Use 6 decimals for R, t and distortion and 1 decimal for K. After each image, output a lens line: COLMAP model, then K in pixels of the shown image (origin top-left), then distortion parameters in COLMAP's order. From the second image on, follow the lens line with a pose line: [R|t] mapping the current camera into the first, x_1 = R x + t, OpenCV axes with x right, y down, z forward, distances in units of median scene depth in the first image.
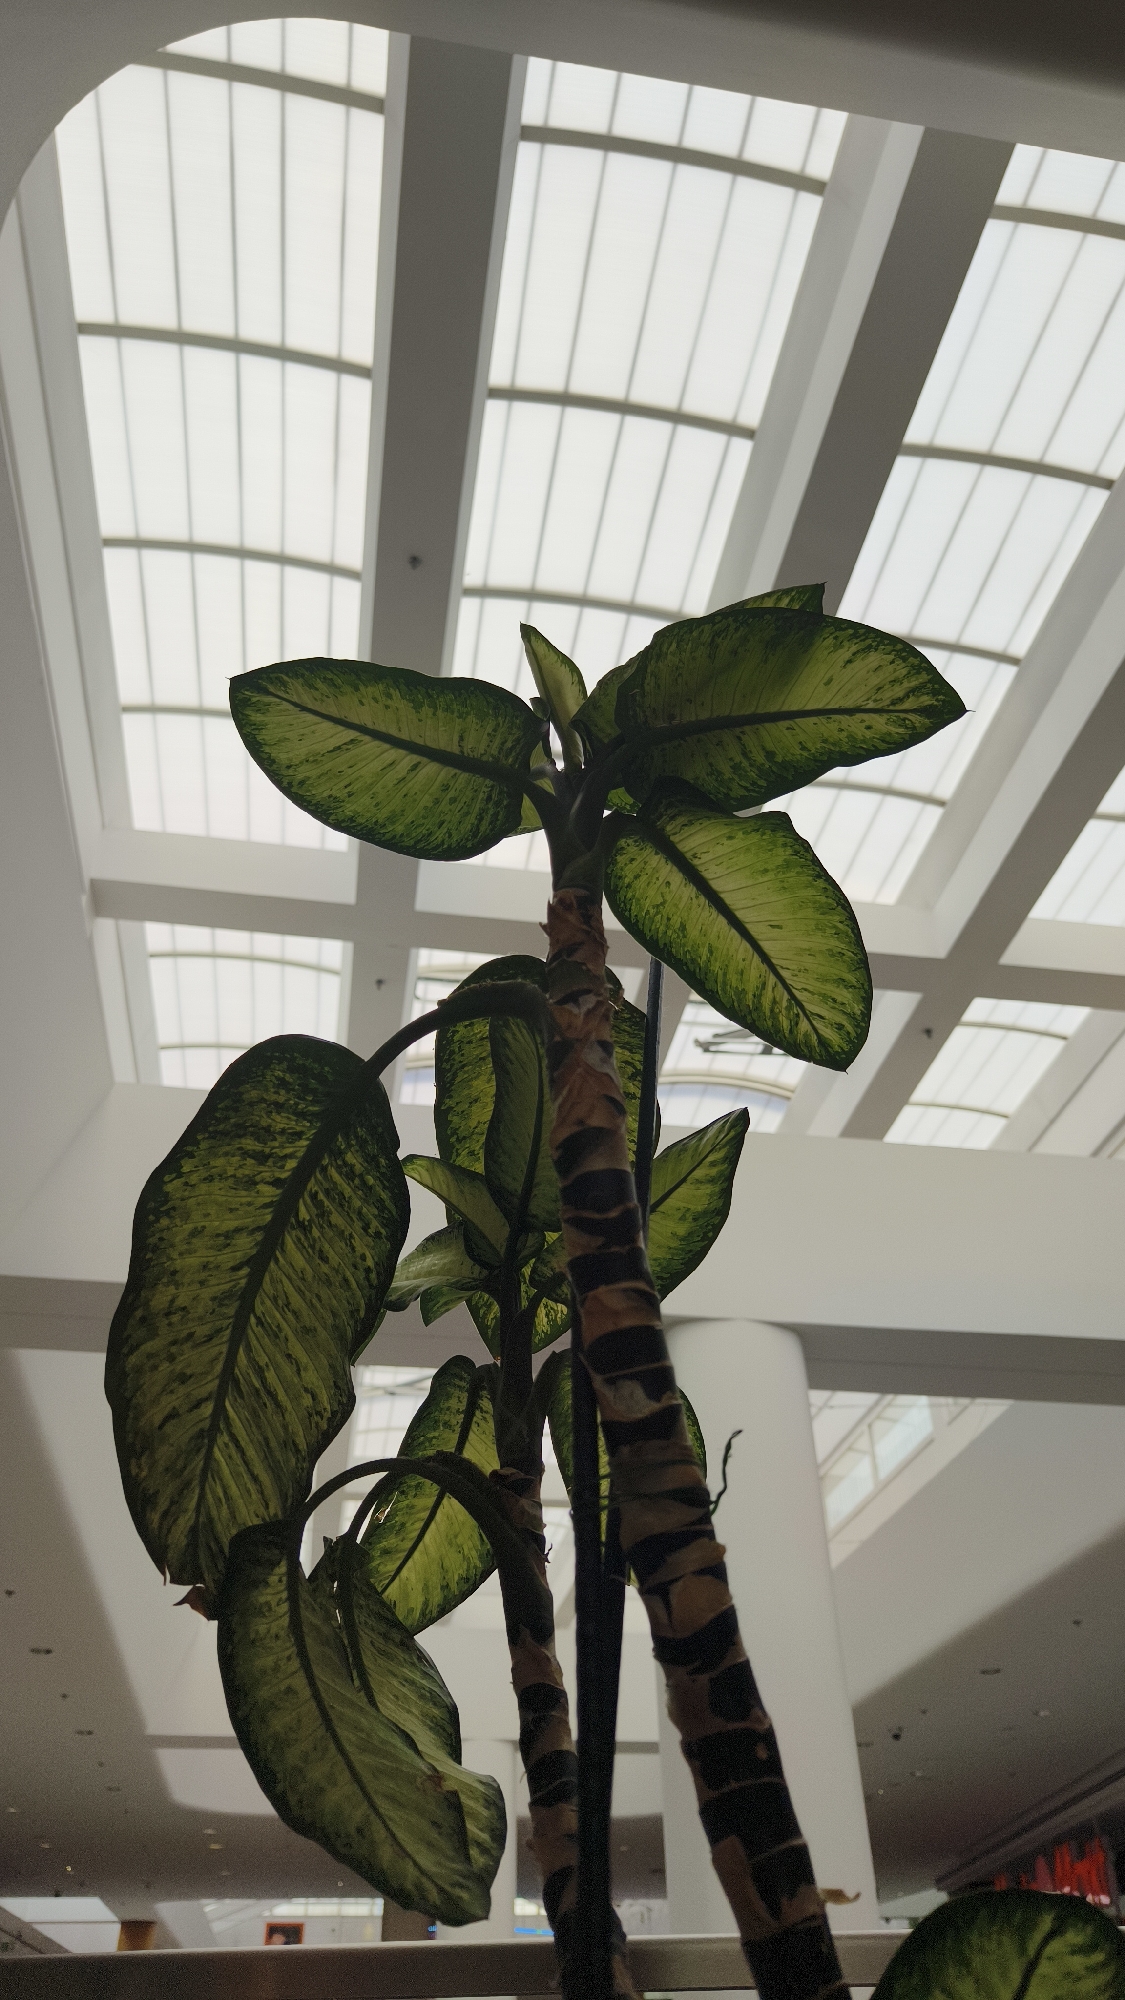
lens RADIAL K [[1385.2, 0, 562.5], [0, 1385.2, 1000.0], [0, 0, 1]] dist [-0.059048, -0.000526]
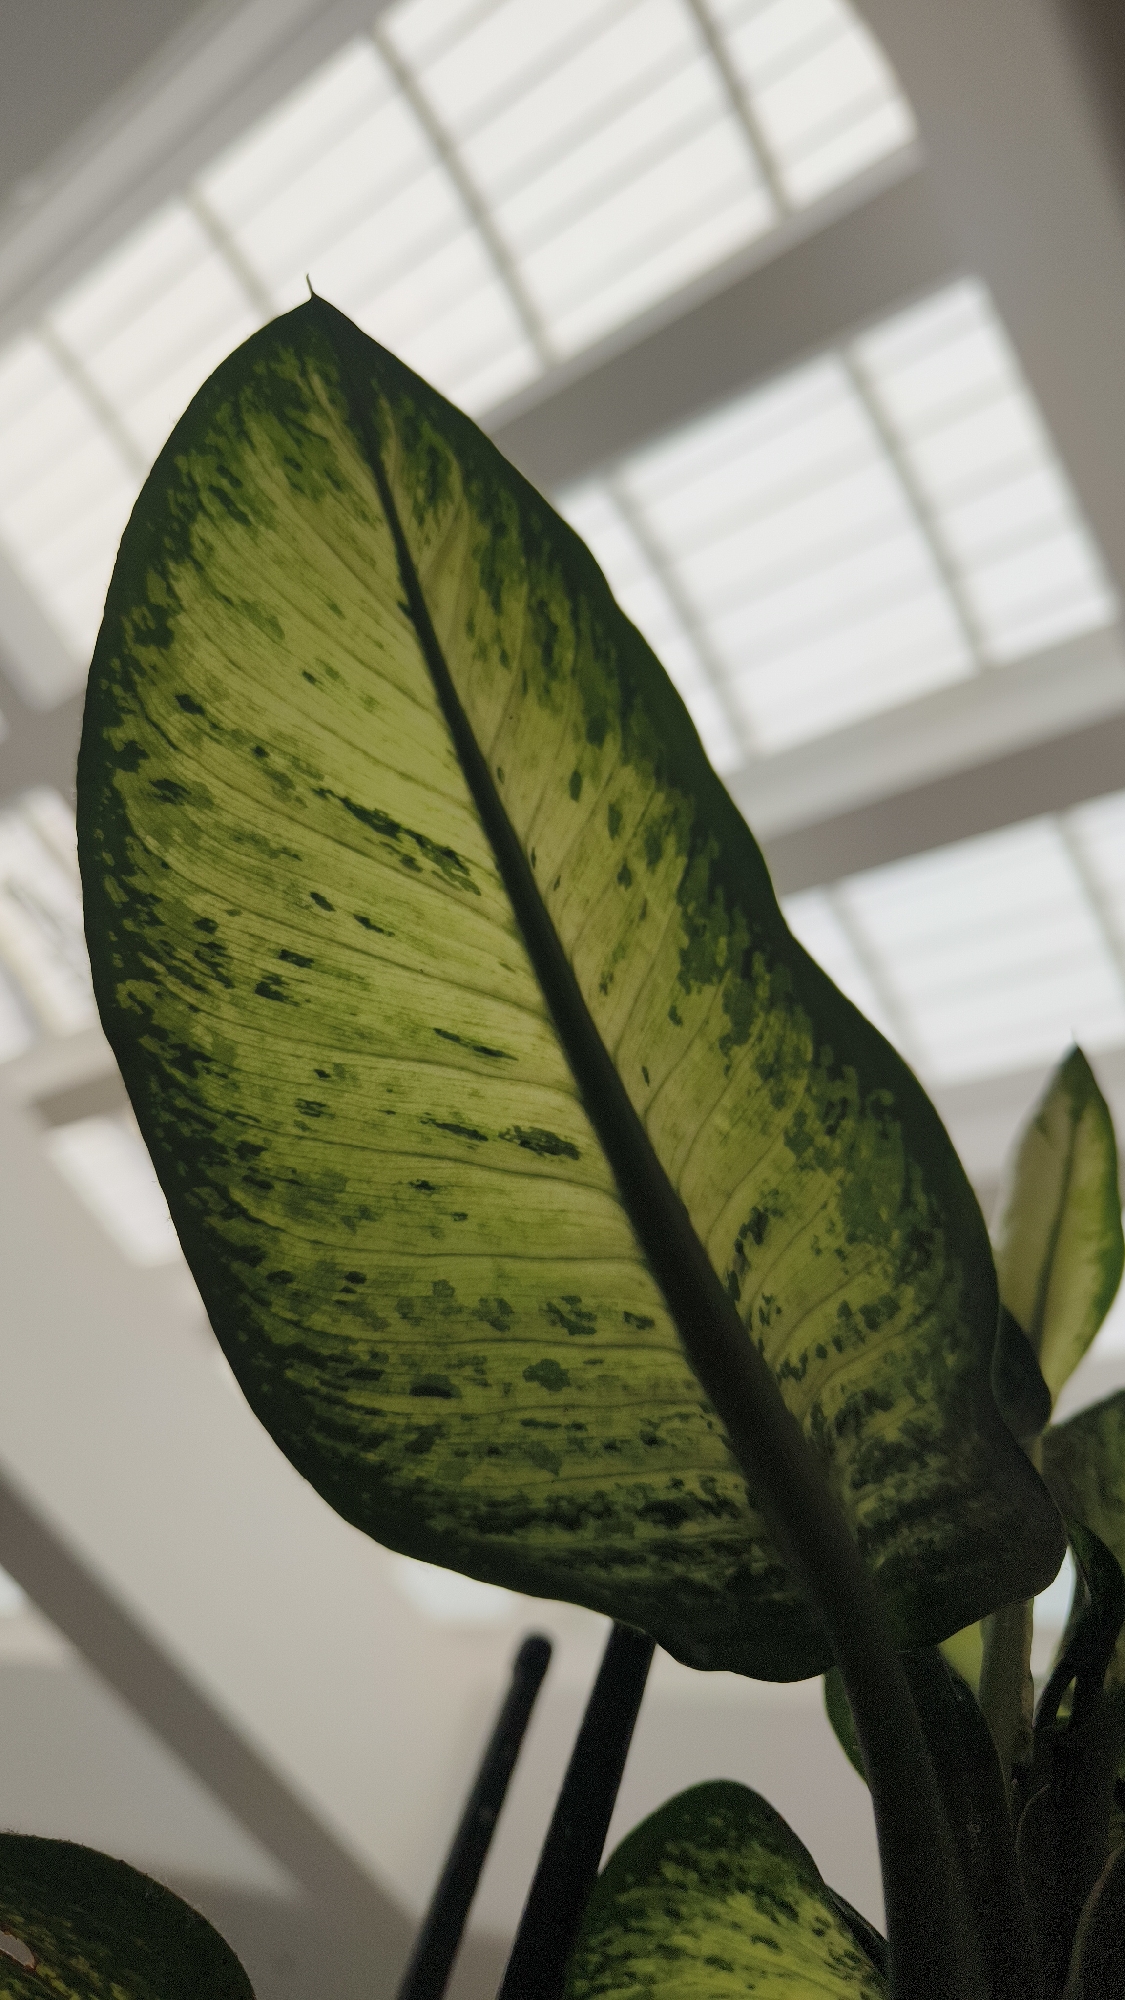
lens RADIAL K [[1385.2, 0, 562.5], [0, 1385.2, 1000.0], [0, 0, 1]] dist [-0.059048, -0.000526]
pose [[0.607811, 0.762658, 0.221176, -0.173478], [-0.731092, 0.646171, -0.219017, -0.132046], [-0.309952, -0.028579, 0.950322, 0.757100]]
